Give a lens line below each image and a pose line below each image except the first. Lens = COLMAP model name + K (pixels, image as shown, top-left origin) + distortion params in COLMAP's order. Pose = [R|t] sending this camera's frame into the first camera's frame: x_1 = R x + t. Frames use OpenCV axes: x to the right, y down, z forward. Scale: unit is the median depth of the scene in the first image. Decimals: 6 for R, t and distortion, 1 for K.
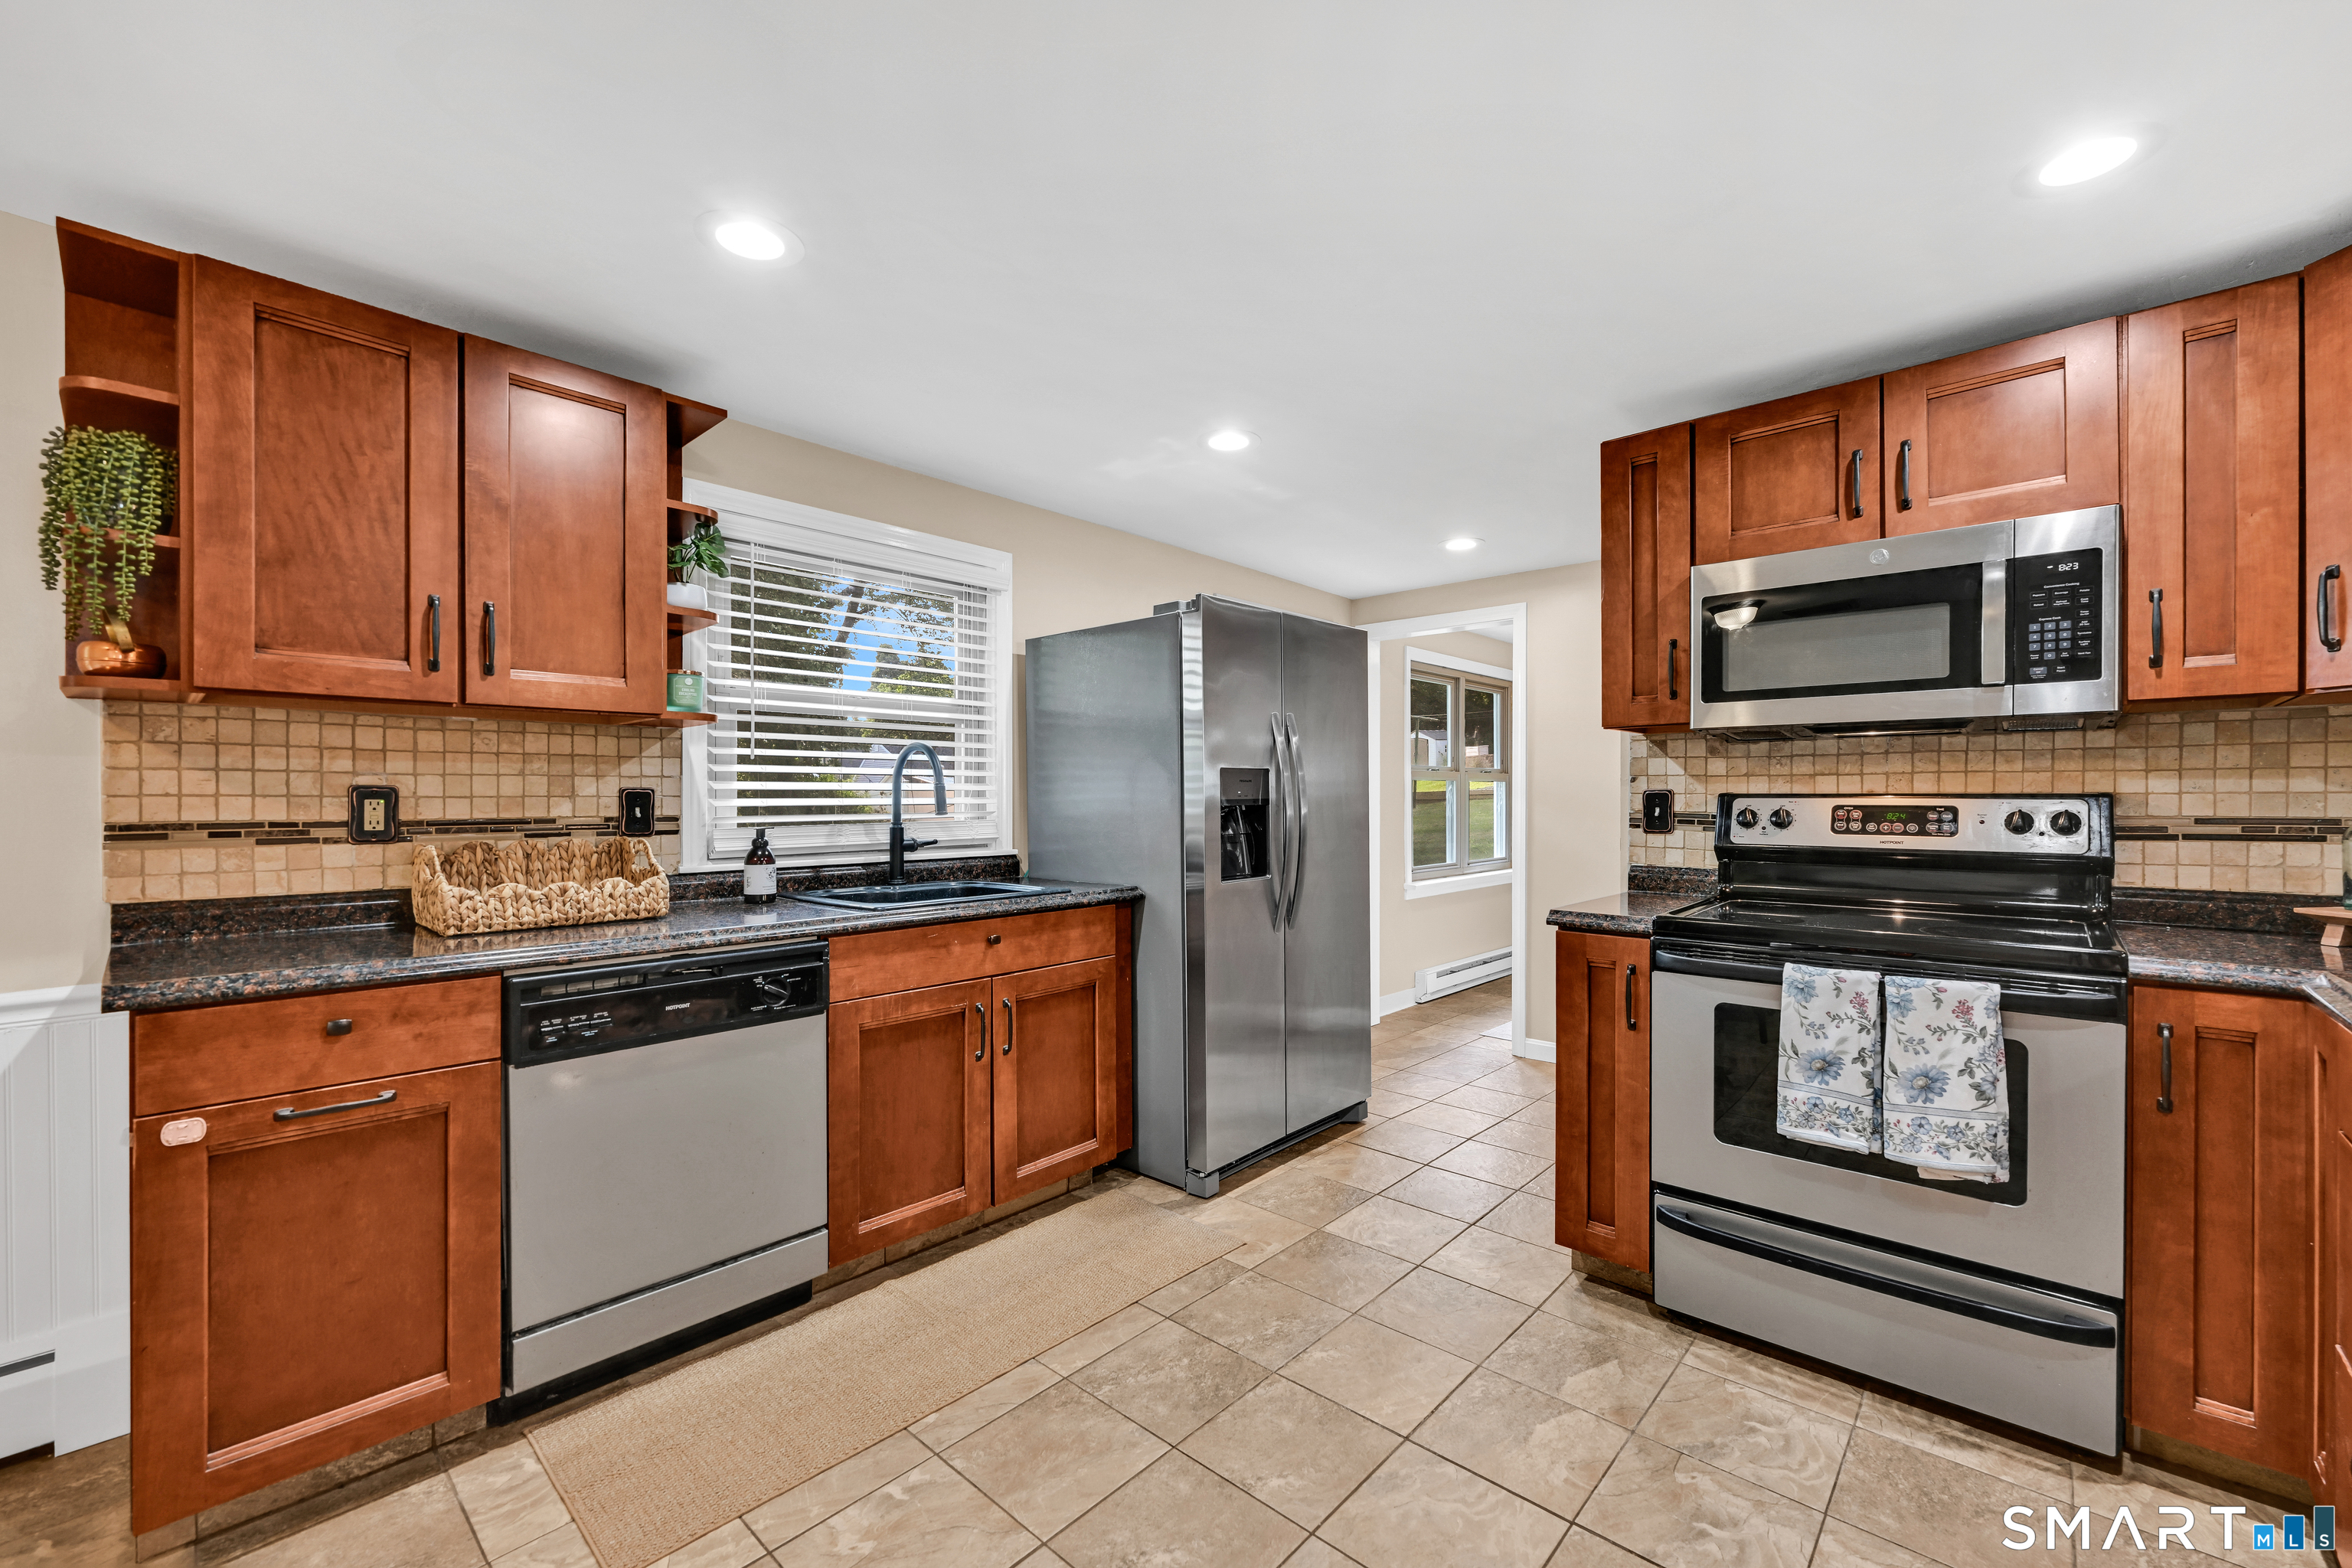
lens RADIAL K [[959.8, 0, 1181.7], [0, 959.8, 803.0], [0, 0, 1]] dist [-0.001098, -0.000043]
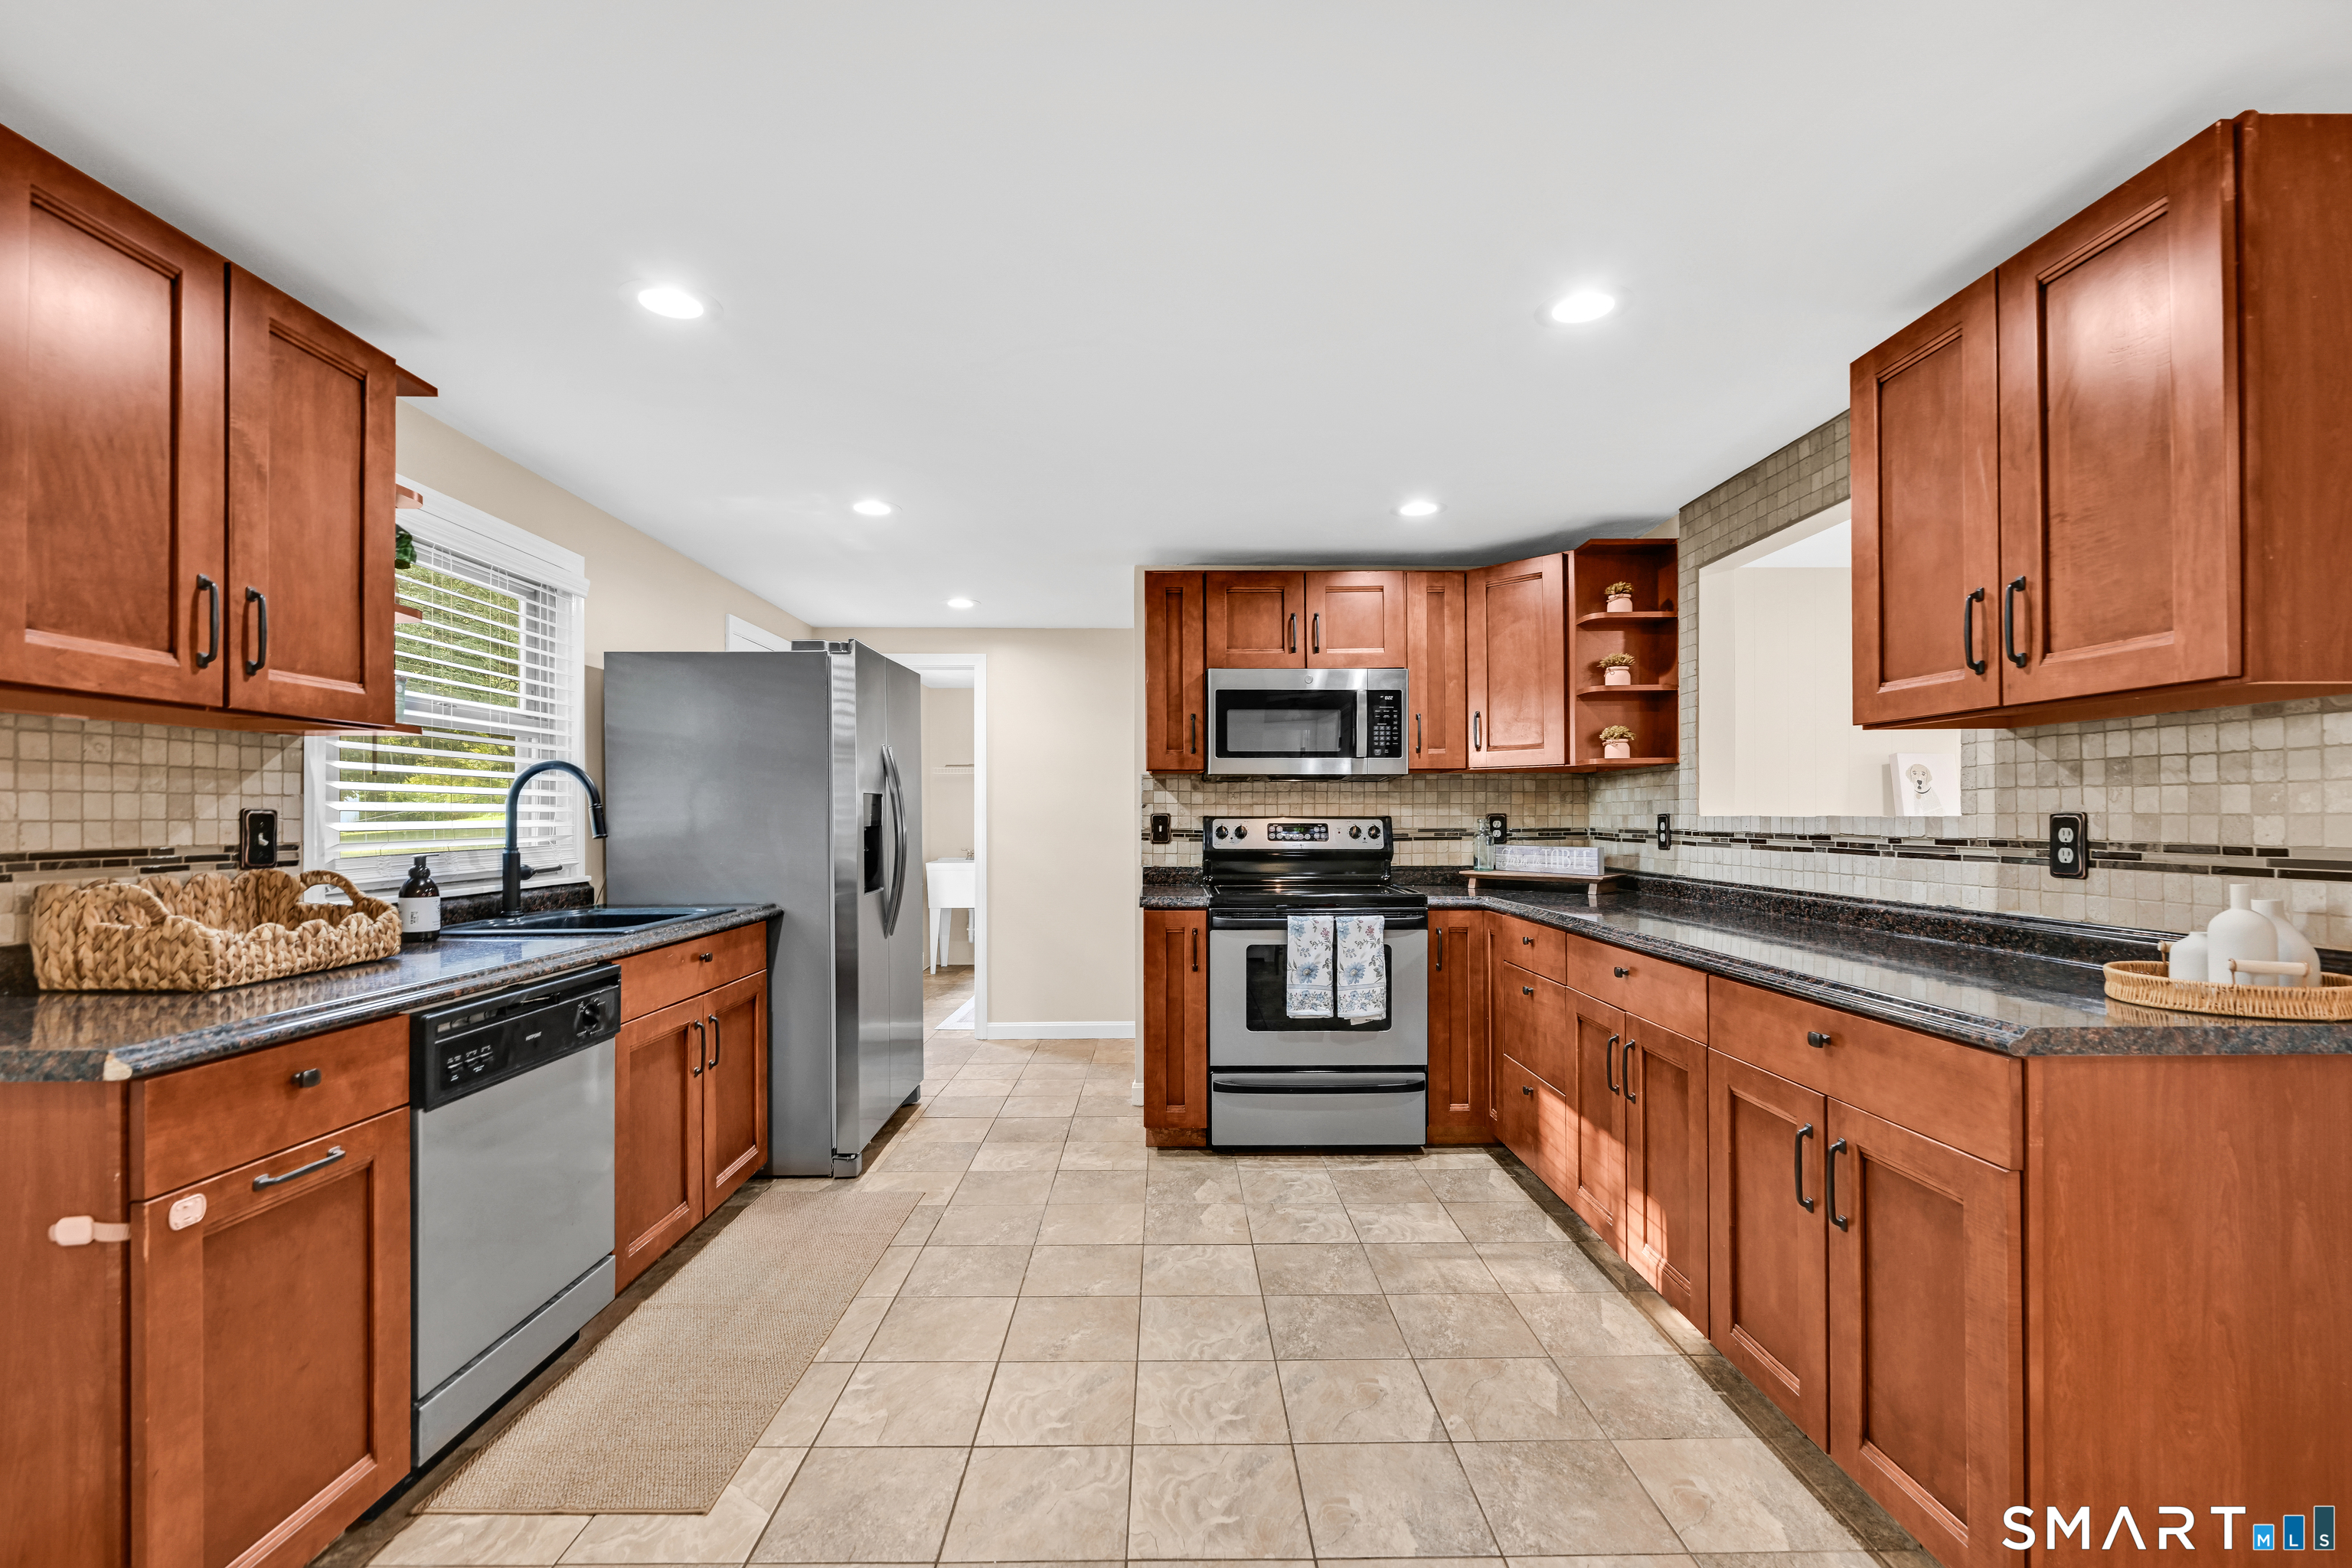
lens RADIAL K [[1032.3, 0, 1186.2], [0, 1032.3, 811.8], [0, 0, 1]] dist [-0.001776, -0.000202]
pose [[0.728340, 0.002933, 0.685210, -0.734052], [0.005346, 0.999936, -0.009962, -0.000860], [-0.685195, 0.010919, 0.728278, -0.207186]]
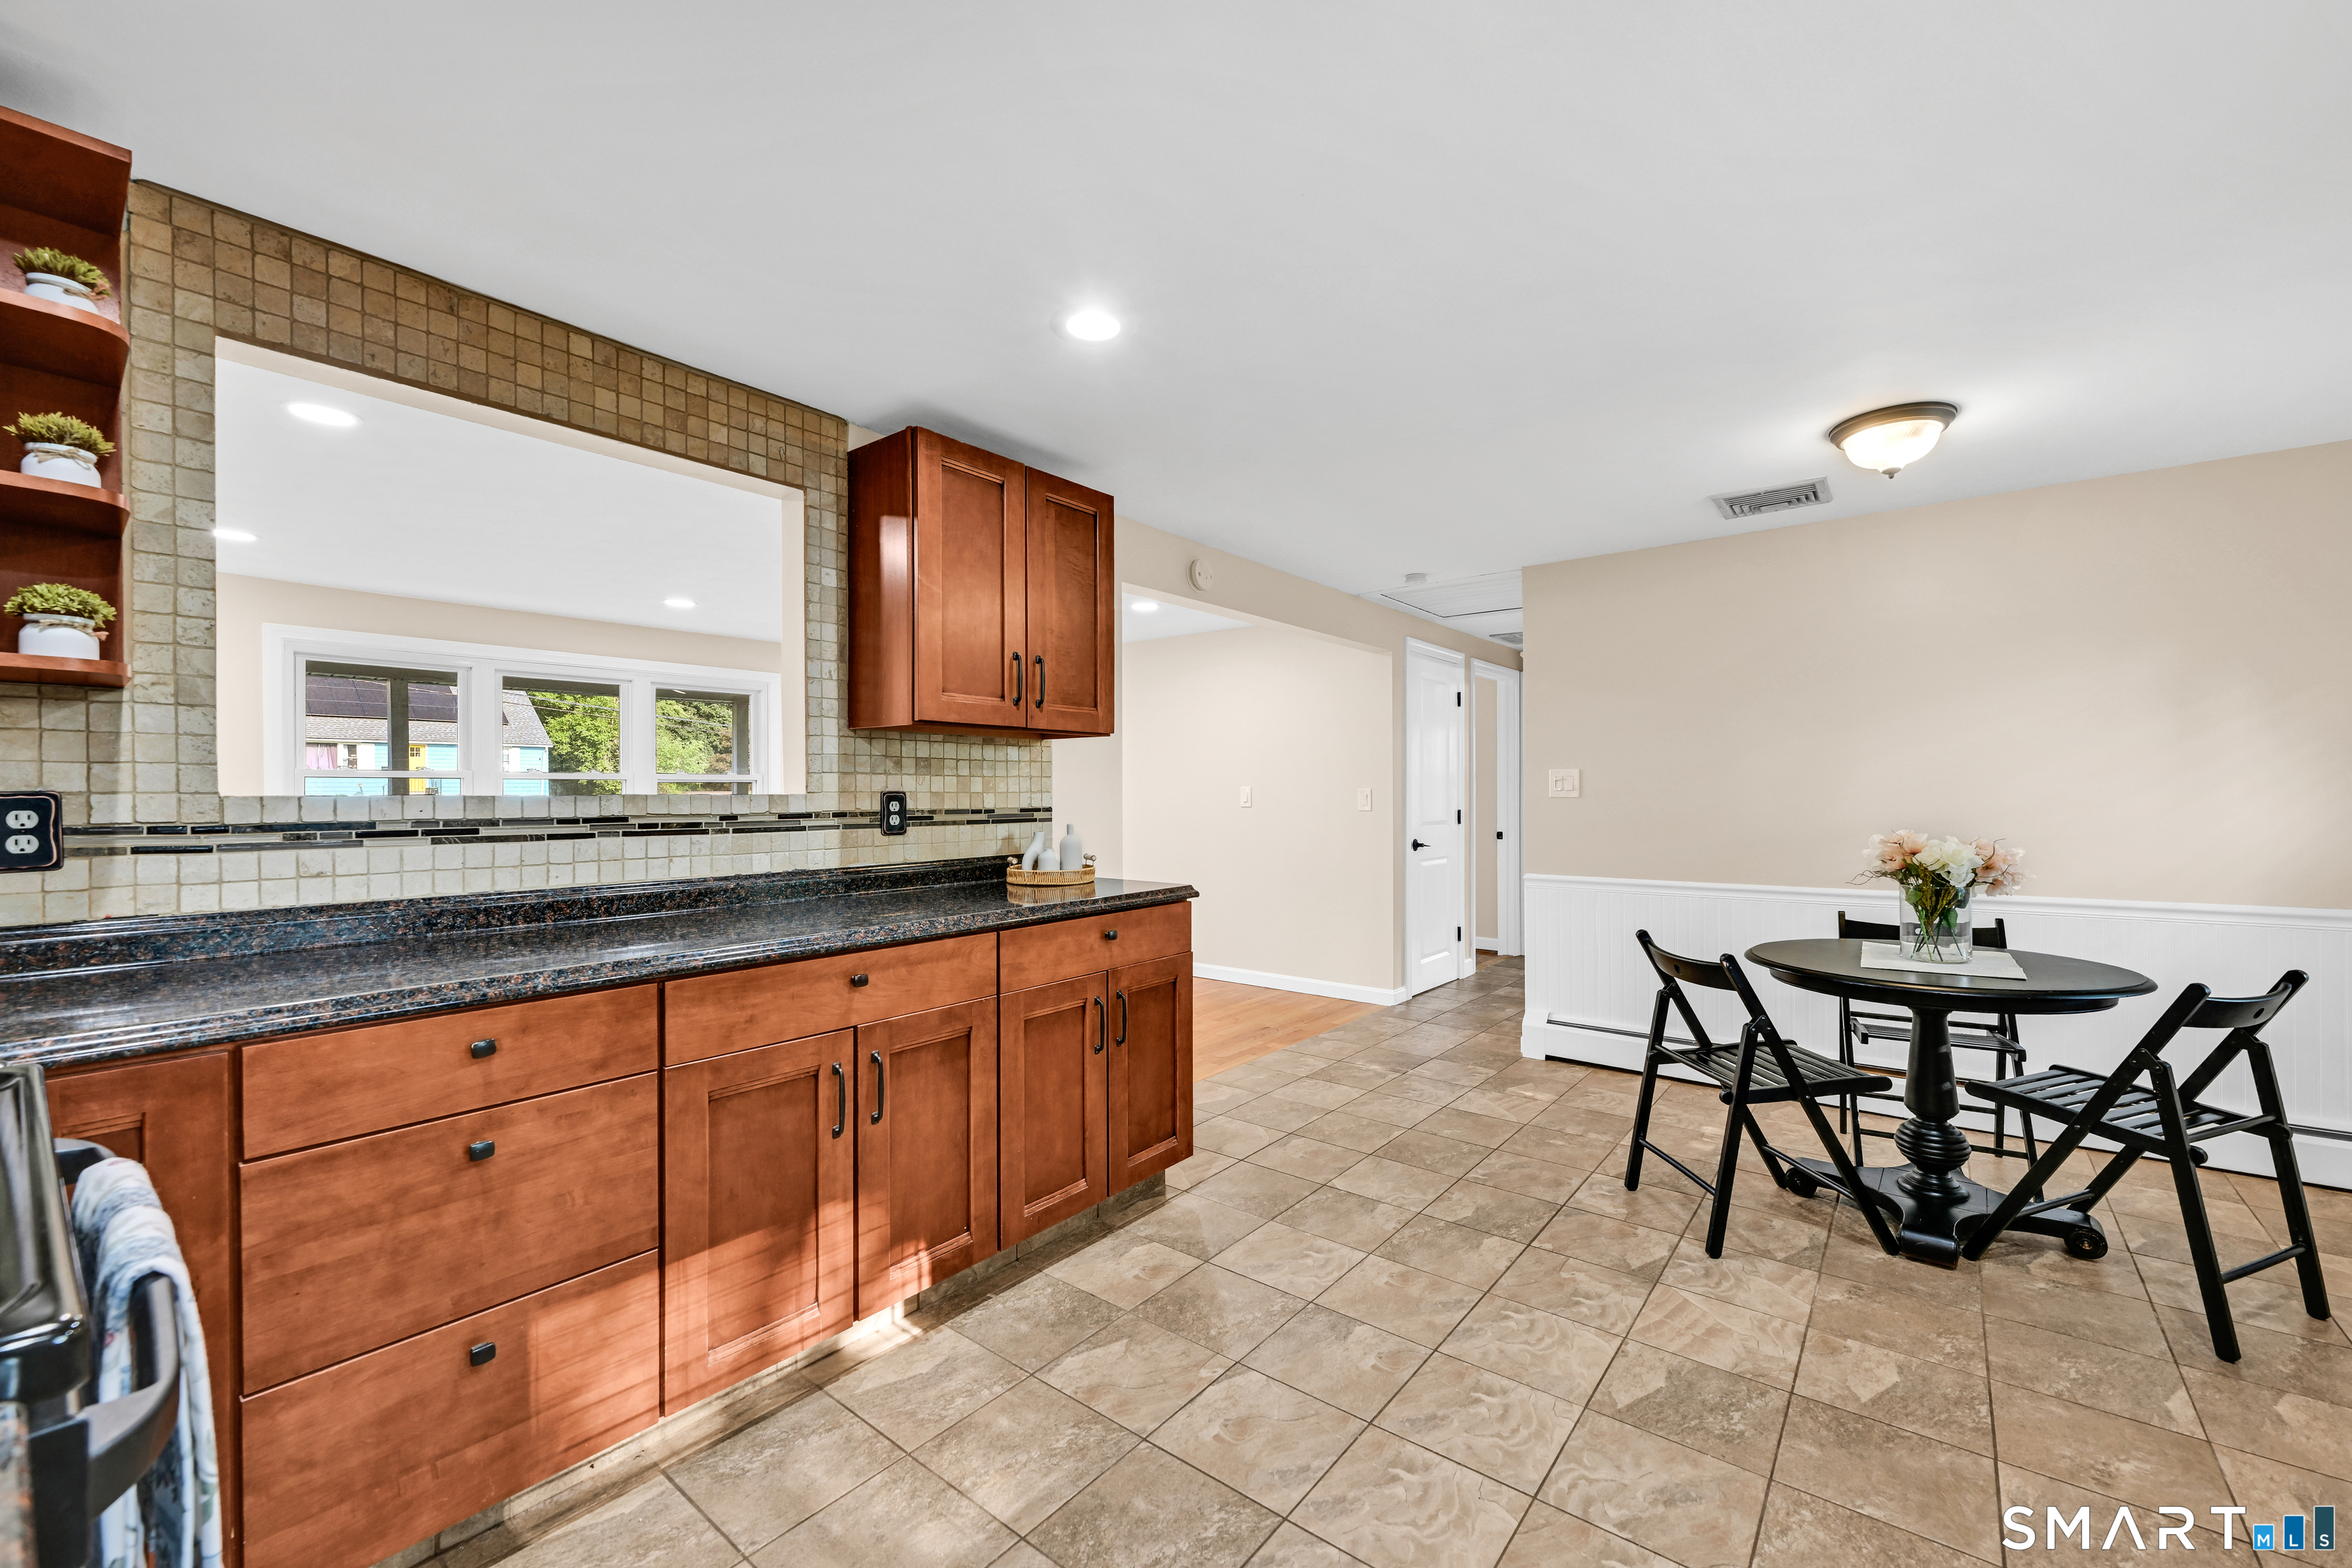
lens RADIAL K [[945.2, 0, 1171.5], [0, 945.2, 786.3], [0, 0, 1]] dist [0.001536, 0.000023]
pose [[-0.998260, 0.004389, -0.058800, 0.246731], [0.004403, 0.999990, -0.000108, -0.010867], [0.058799, -0.000366, -0.998270, 1.320265]]
